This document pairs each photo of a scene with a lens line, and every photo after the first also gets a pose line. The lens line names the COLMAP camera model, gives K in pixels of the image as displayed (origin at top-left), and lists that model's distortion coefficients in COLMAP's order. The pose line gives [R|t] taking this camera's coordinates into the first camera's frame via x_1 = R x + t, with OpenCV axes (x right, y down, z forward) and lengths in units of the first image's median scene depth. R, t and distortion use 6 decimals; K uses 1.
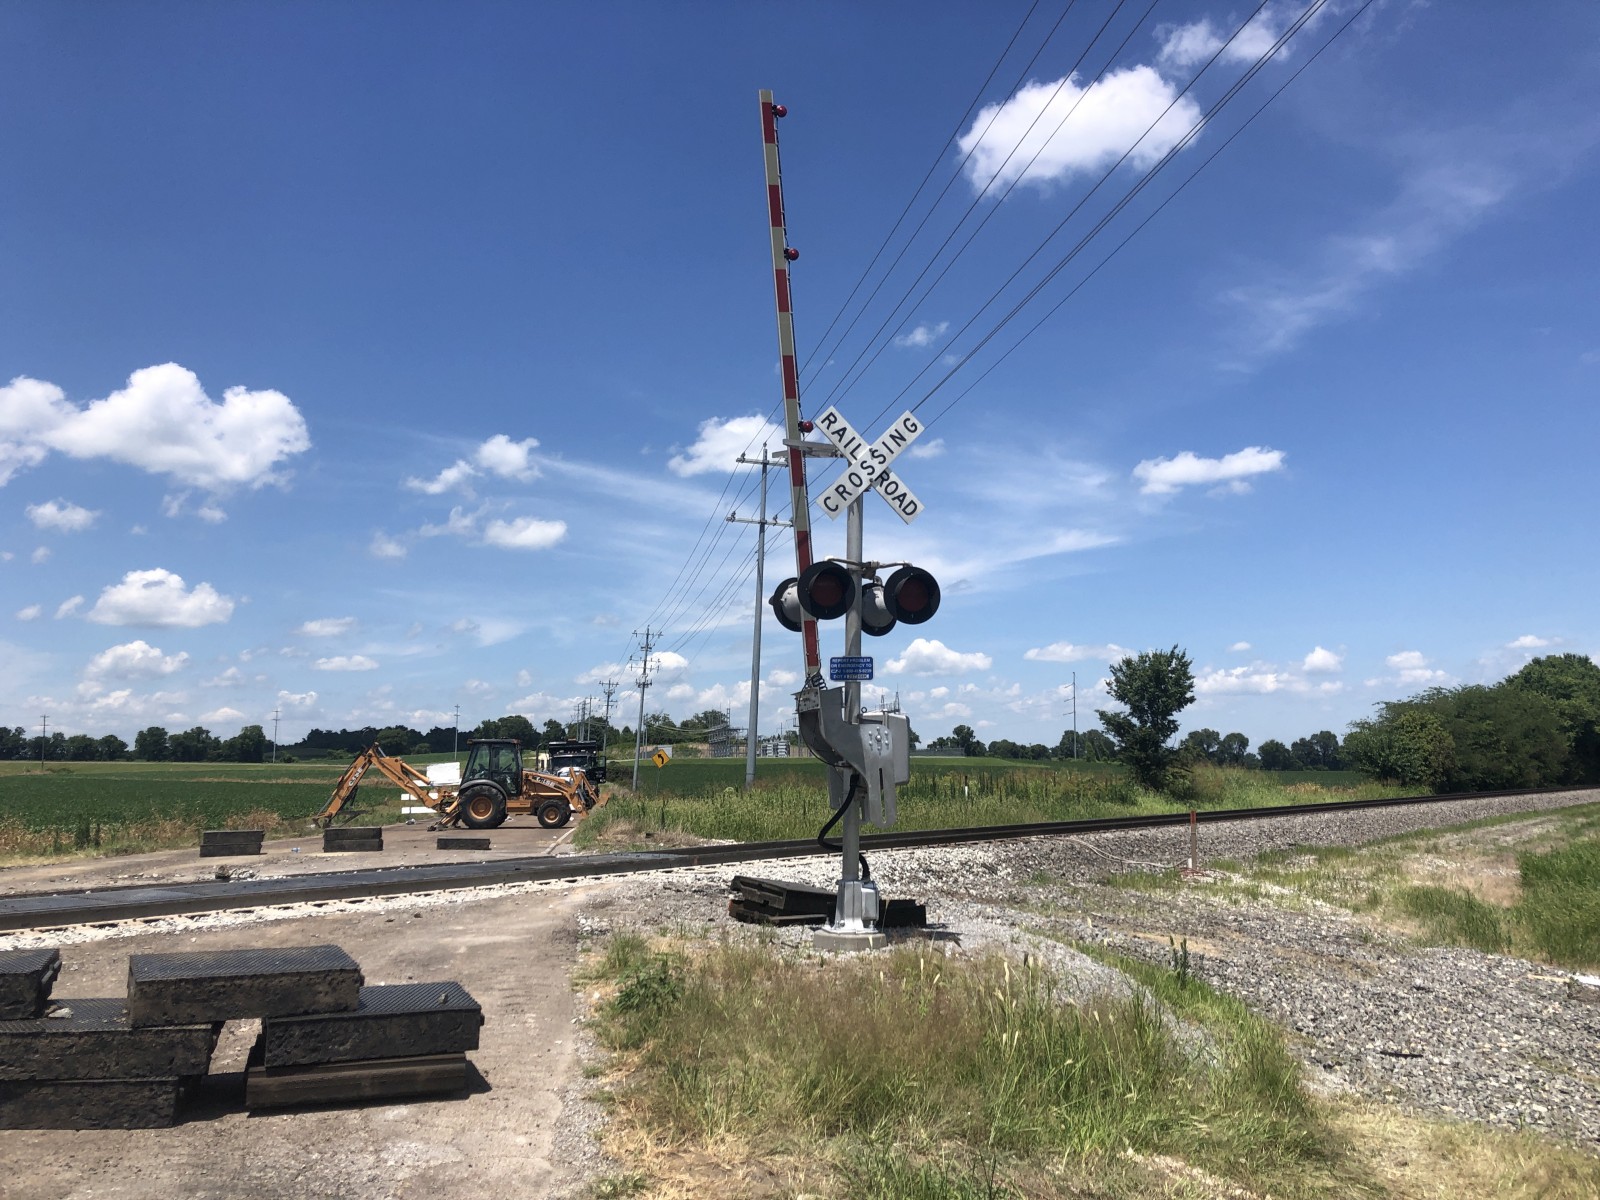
lens RADIAL K [[1311.3, 0, 801.1], [0, 1311.3, 566.9], [0, 0, 1]] dist [0.068758, -0.102903]
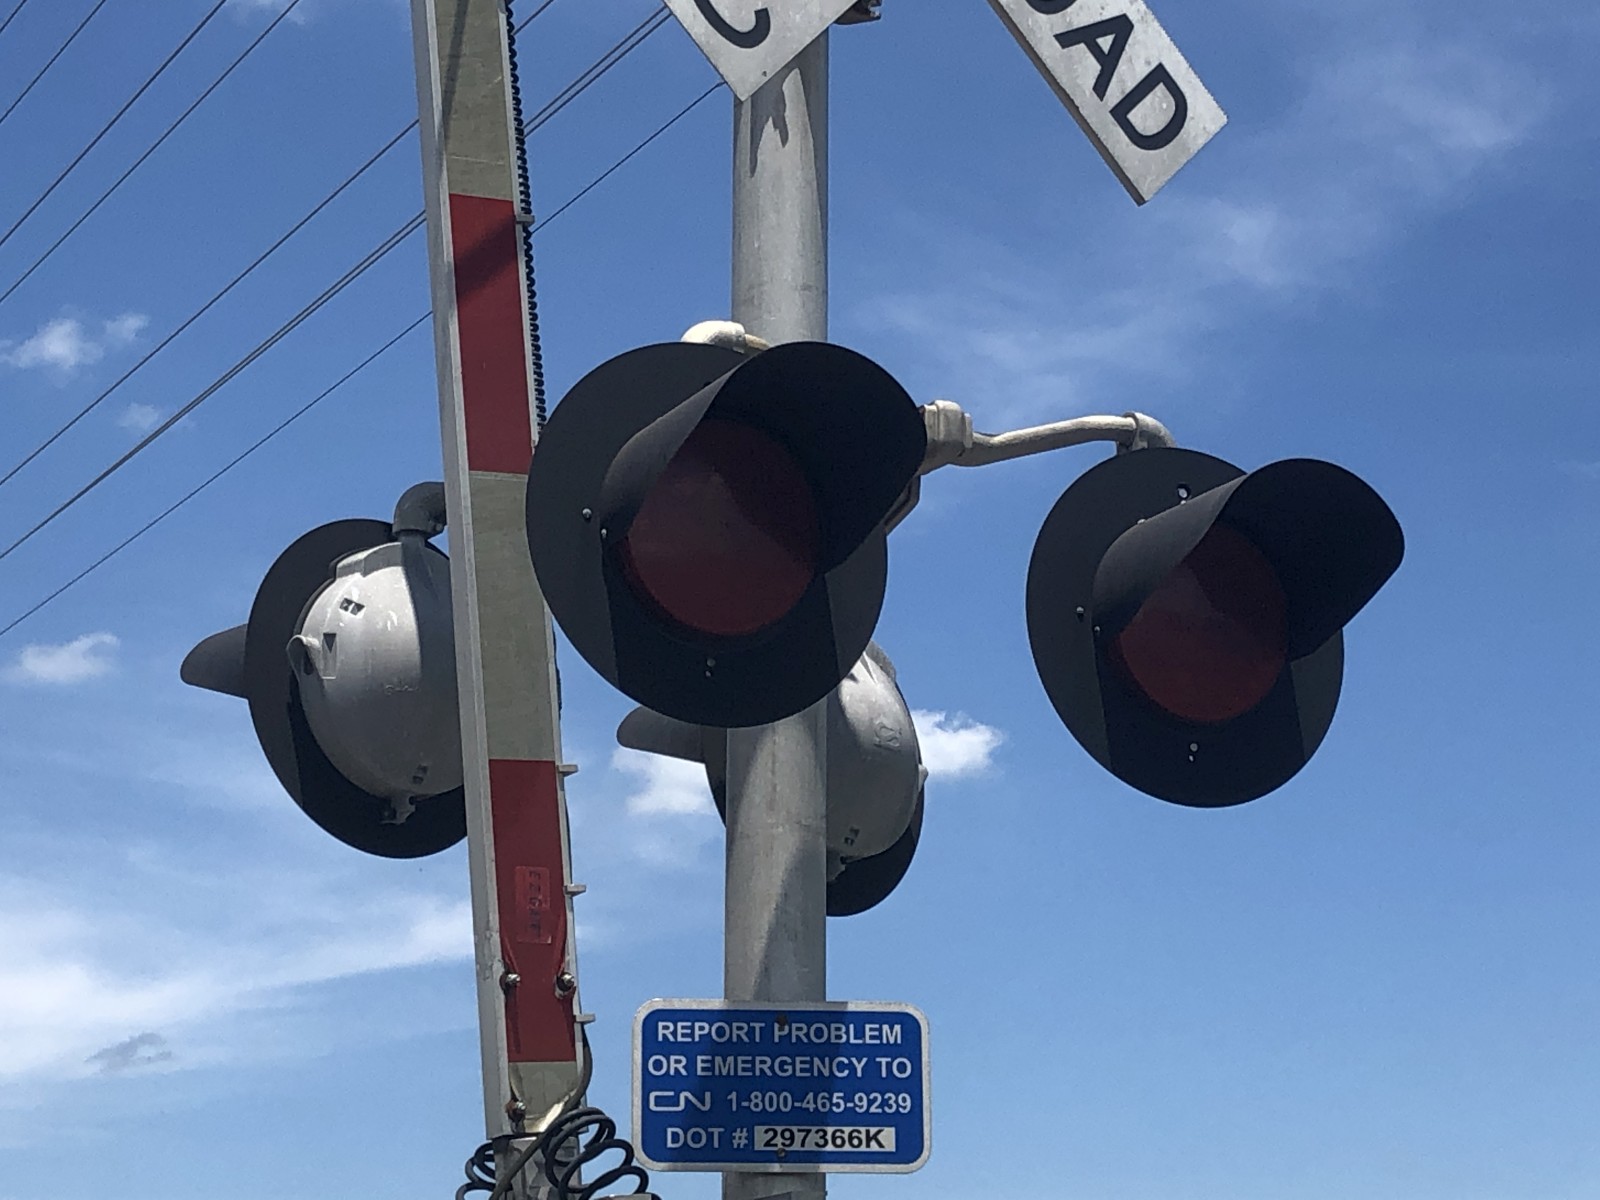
lens RADIAL K [[3597.1, 0, 800.0], [0, 3597.1, 600.0], [0, 0, 1]] dist [0.063070, 0.313865]
pose [[0.953570, 0.066935, 0.293640, -0.023336], [-0.033608, 0.992550, -0.117115, 0.018818], [-0.299291, 0.101809, 0.948715, 0.154581]]
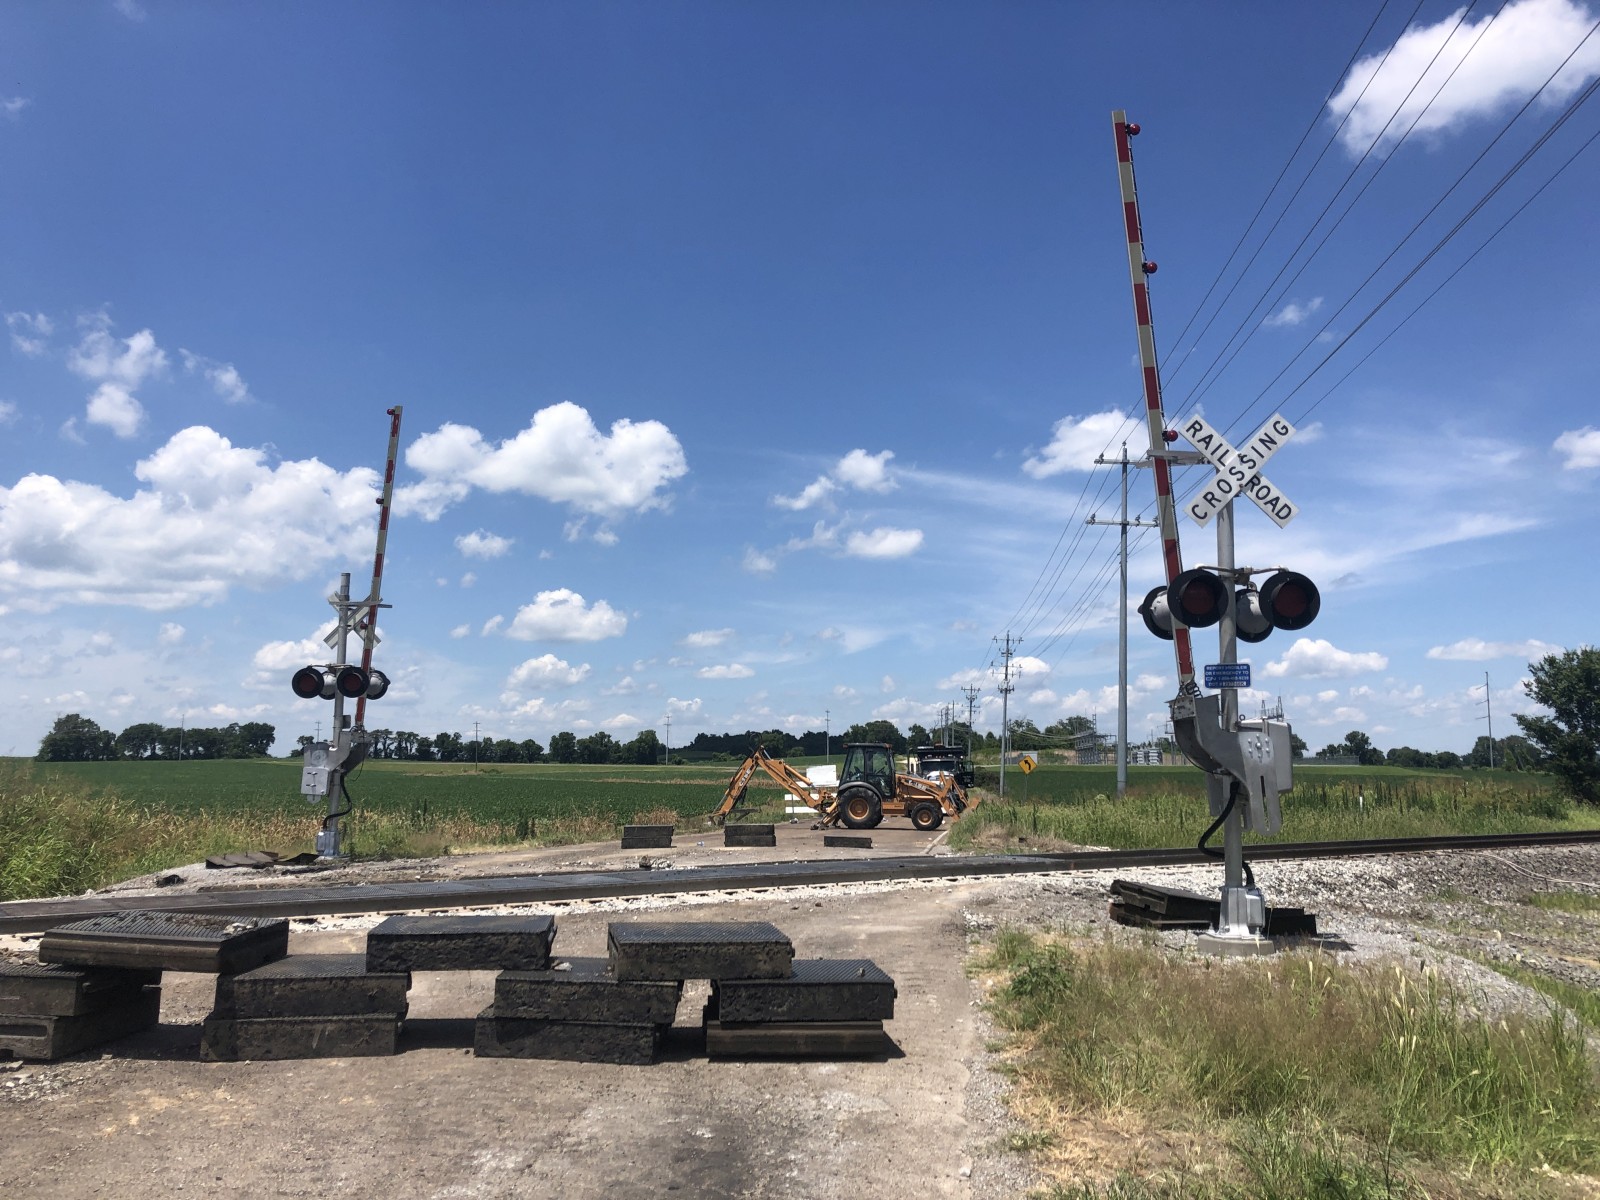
lens RADIAL K [[1309.7, 0, 793.4], [0, 1309.7, 572.0], [0, 0, 1]] dist [0.071964, -0.132075]
pose [[0.961437, -0.034864, -0.272805, -0.000595], [0.034768, 0.999382, -0.005186, -0.001954], [0.272817, -0.004499, 0.962055, -0.013964]]
